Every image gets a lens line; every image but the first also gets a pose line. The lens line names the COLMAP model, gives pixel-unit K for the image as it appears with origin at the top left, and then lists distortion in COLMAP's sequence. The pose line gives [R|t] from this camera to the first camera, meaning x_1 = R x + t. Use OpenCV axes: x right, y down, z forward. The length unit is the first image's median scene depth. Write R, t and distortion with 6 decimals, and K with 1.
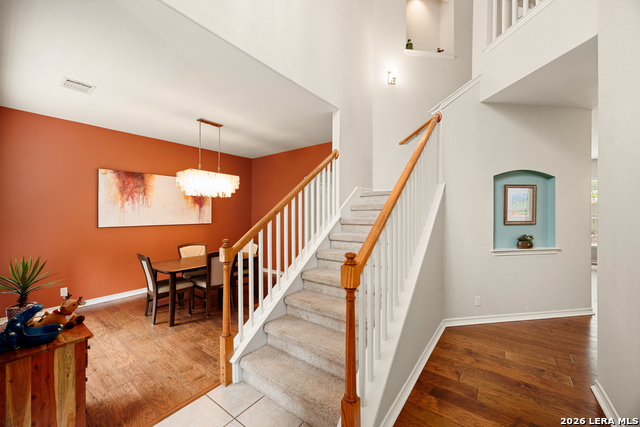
lens RADIAL K [[245.6, 0, 320.0], [0, 245.6, 213.5], [0, 0, 1]] dist [-0.002249, -0.000005]
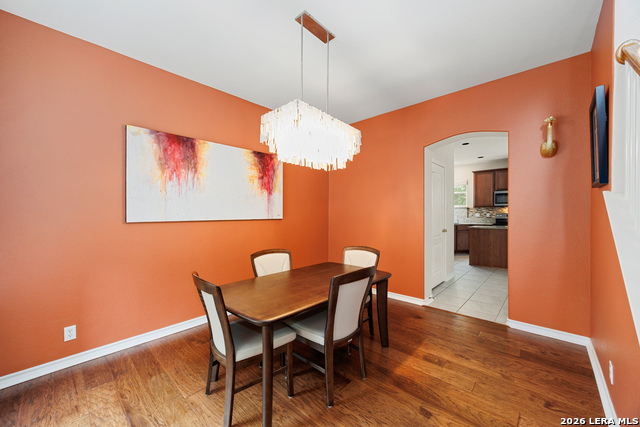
lens RADIAL K [[245.6, 0, 320.0], [0, 245.6, 213.5], [0, 0, 1]] dist [-0.002249, -0.000005]
pose [[0.994701, 0.000022, -0.102807, -0.349676], [0.000246, 0.999997, 0.002590, 0.031923], [0.102807, -0.002601, 0.994698, 0.425104]]
